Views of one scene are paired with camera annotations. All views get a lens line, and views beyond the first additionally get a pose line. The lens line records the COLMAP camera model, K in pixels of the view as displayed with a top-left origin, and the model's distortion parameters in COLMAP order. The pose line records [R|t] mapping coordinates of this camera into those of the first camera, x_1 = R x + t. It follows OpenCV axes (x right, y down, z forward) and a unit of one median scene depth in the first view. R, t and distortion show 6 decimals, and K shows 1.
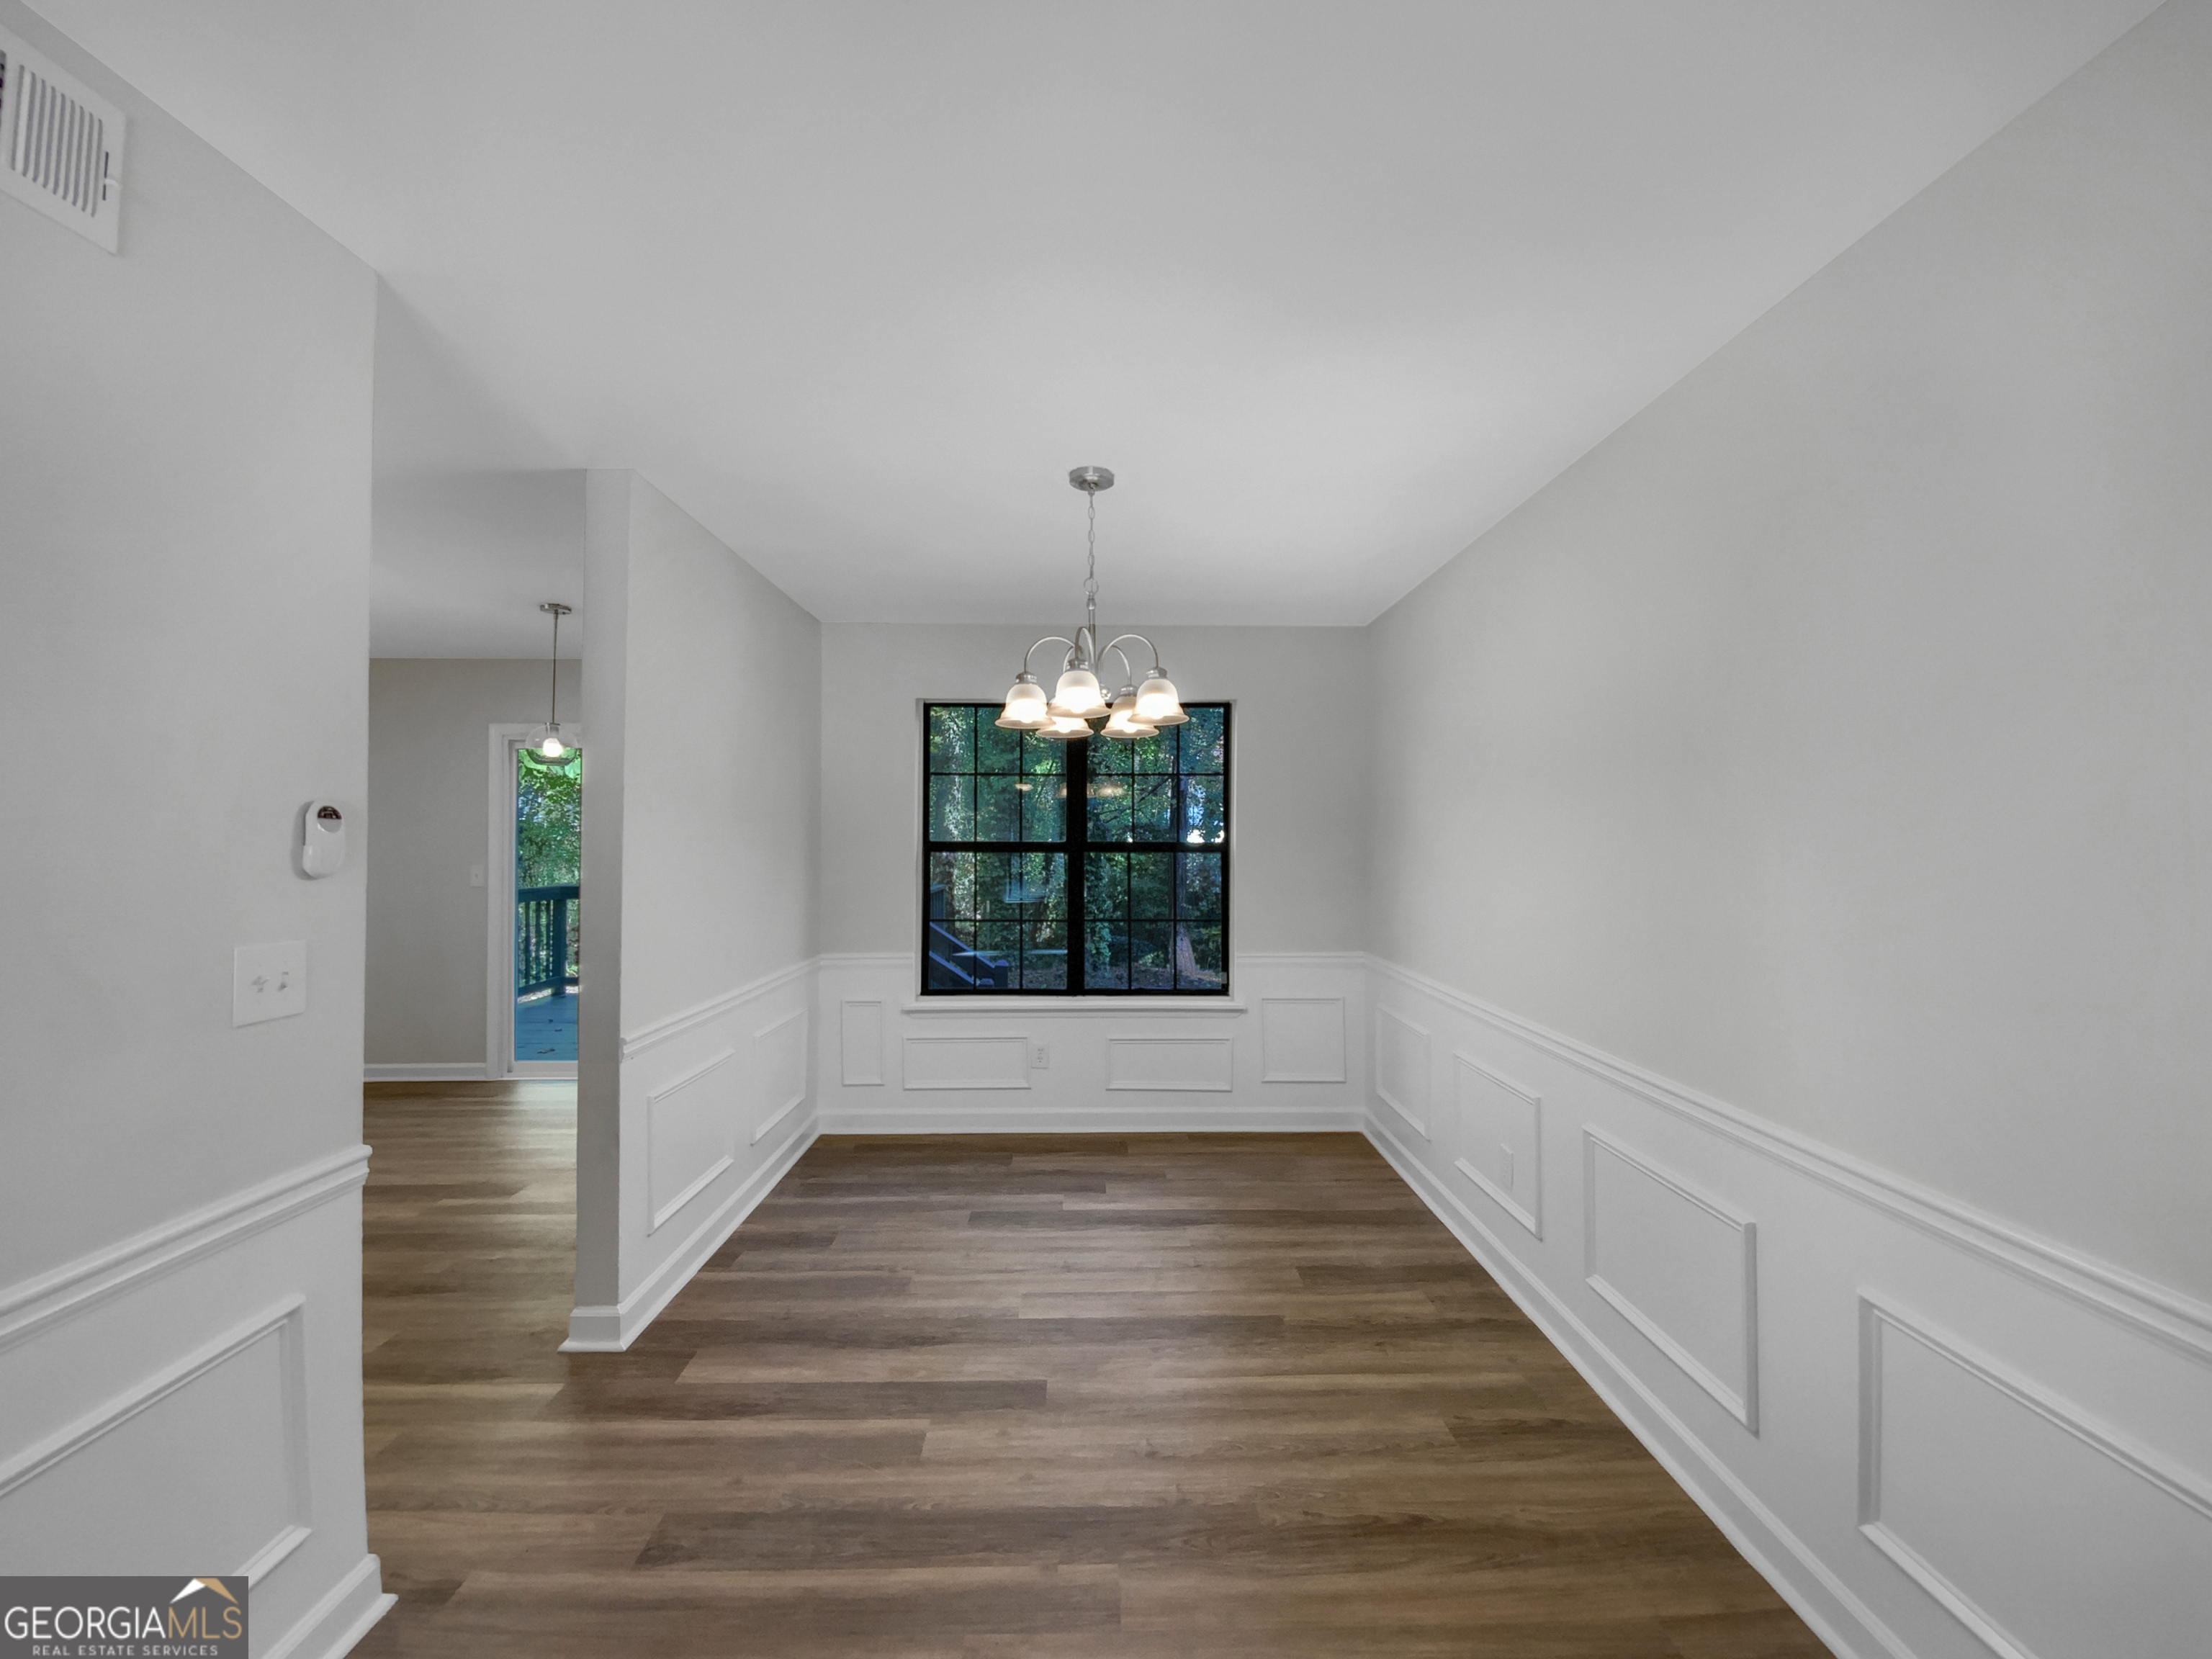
lens RADIAL K [[908.9, 0, 1106.0], [0, 908.9, 829.5], [0, 0, 1]] dist [0.014151, 0.000002]
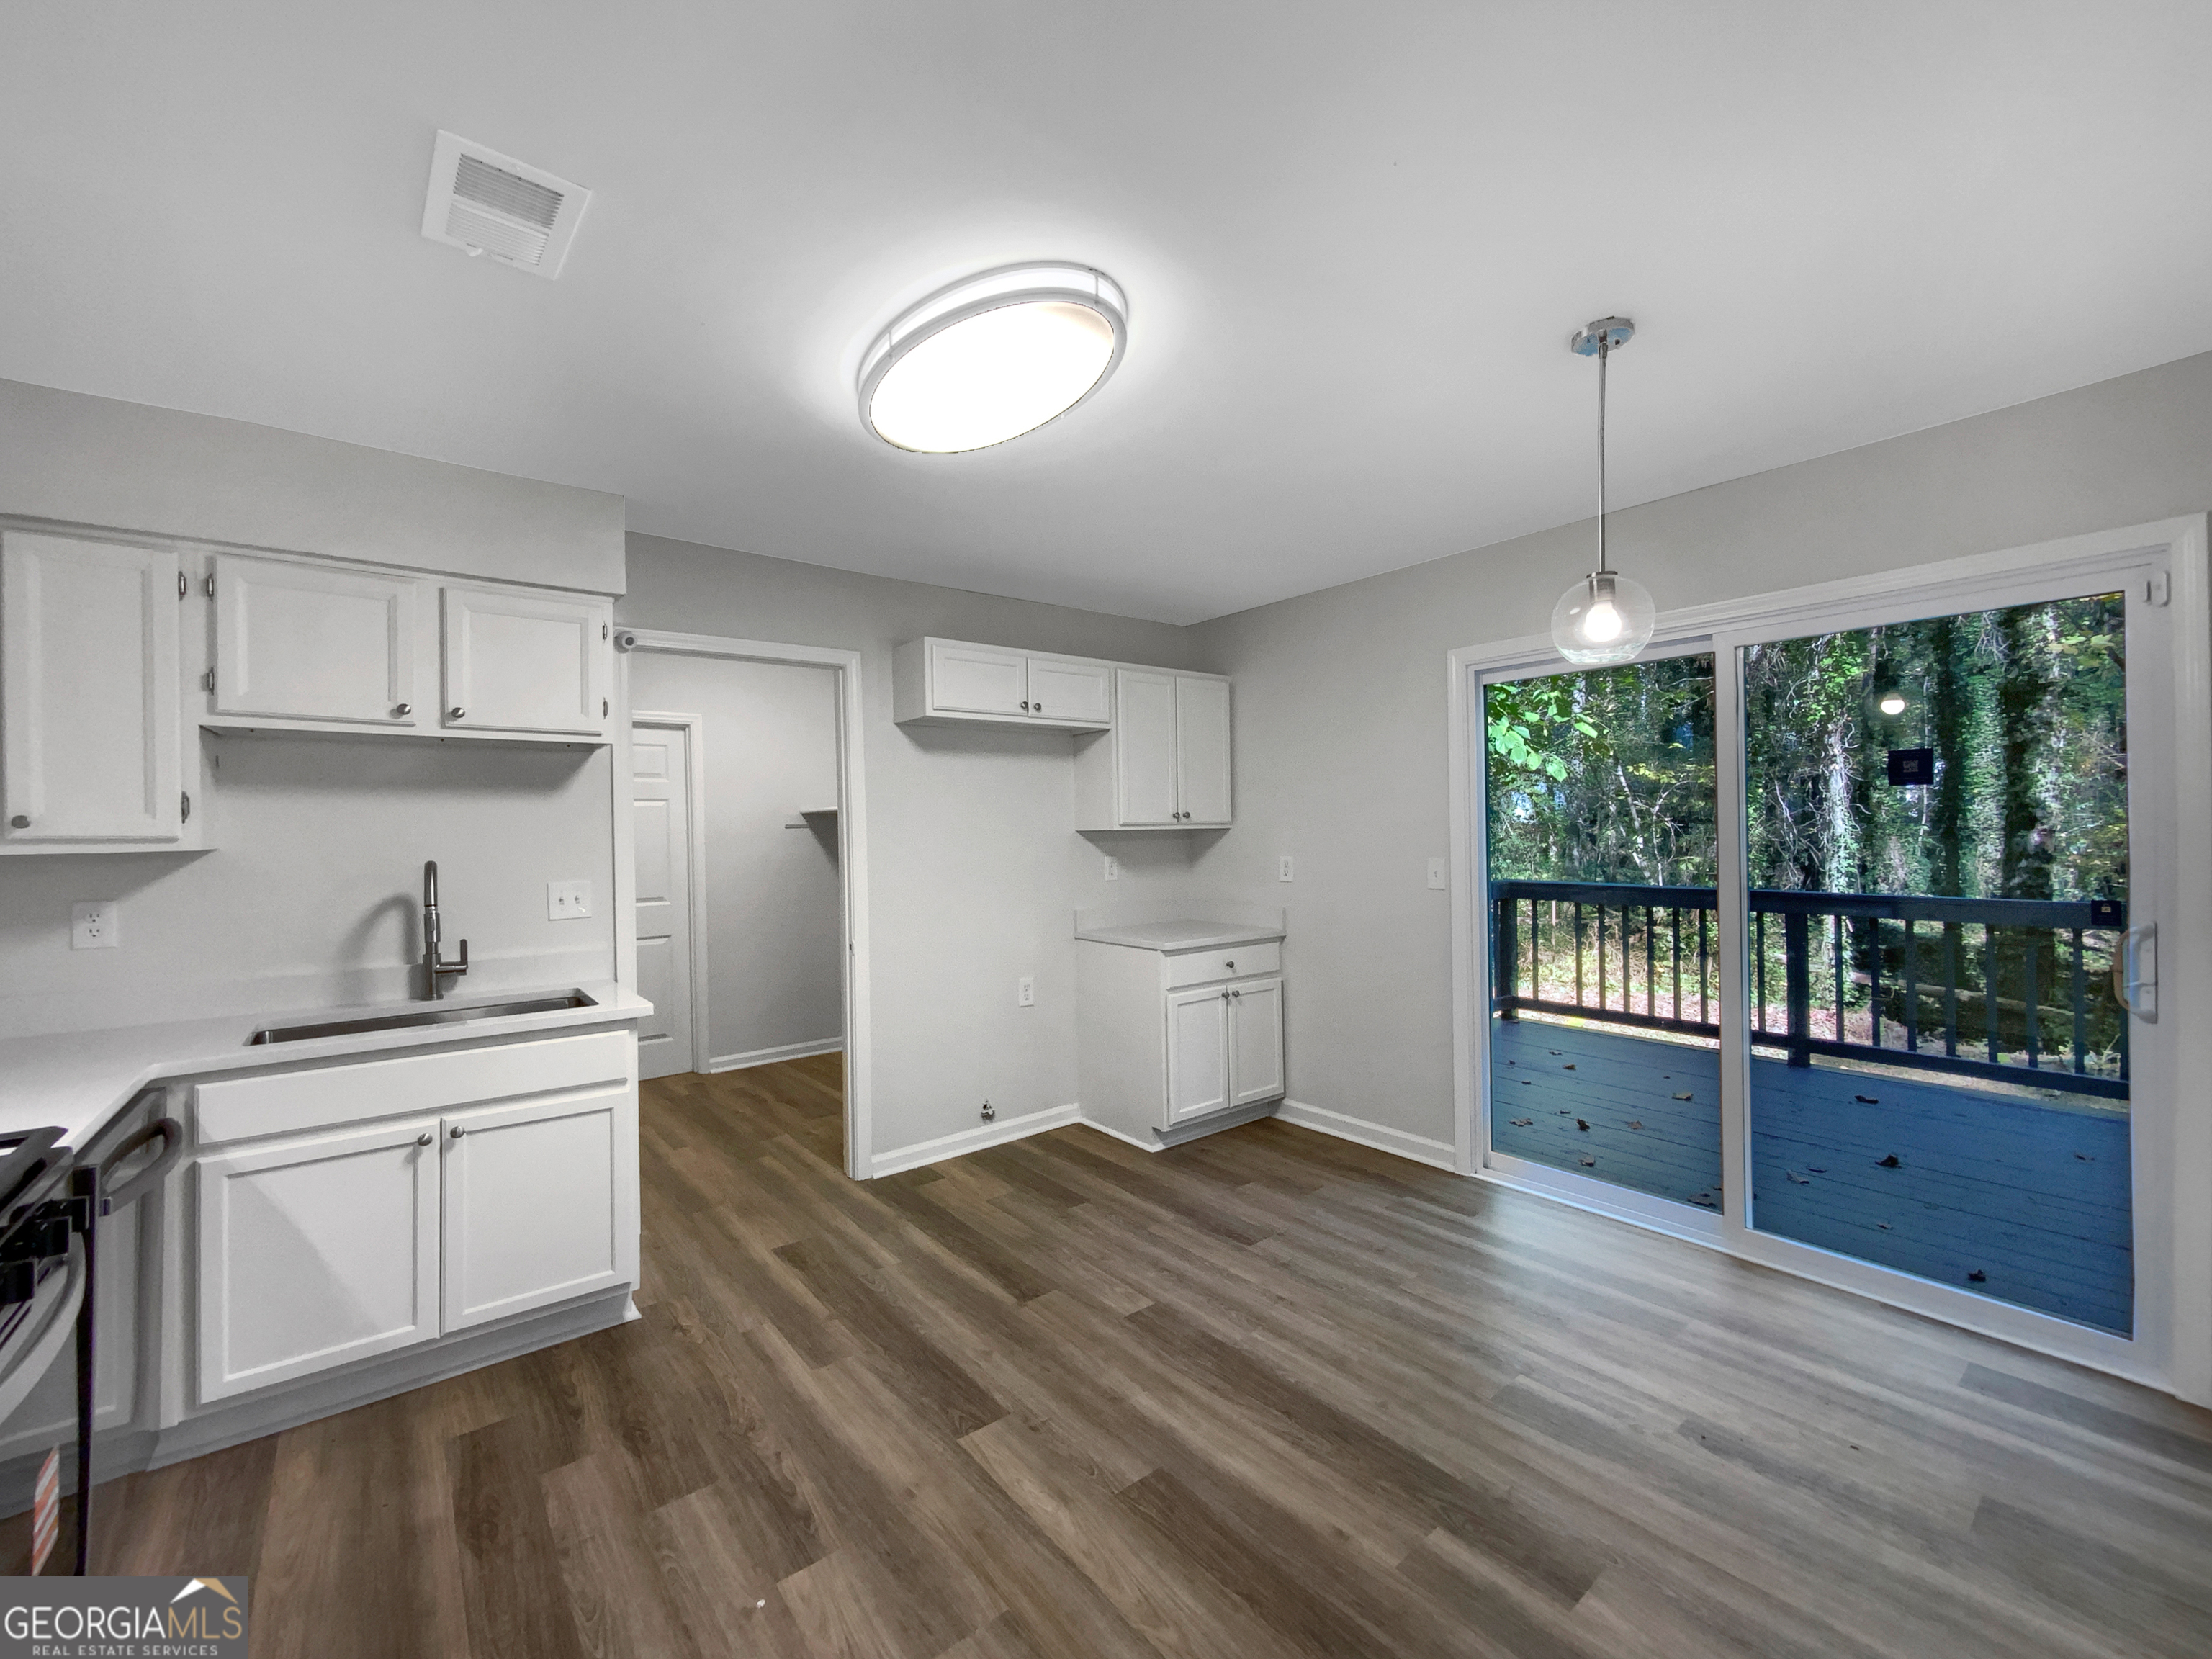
lens RADIAL K [[908.9, 0, 1106.0], [0, 908.9, 829.5], [0, 0, 1]] dist [0.014151, 0.000002]
pose [[0.615995, -0.007995, -0.787710, -0.301138], [0.022430, 0.999721, 0.007394, 0.006785], [0.787431, -0.022223, 0.616002, 0.382679]]
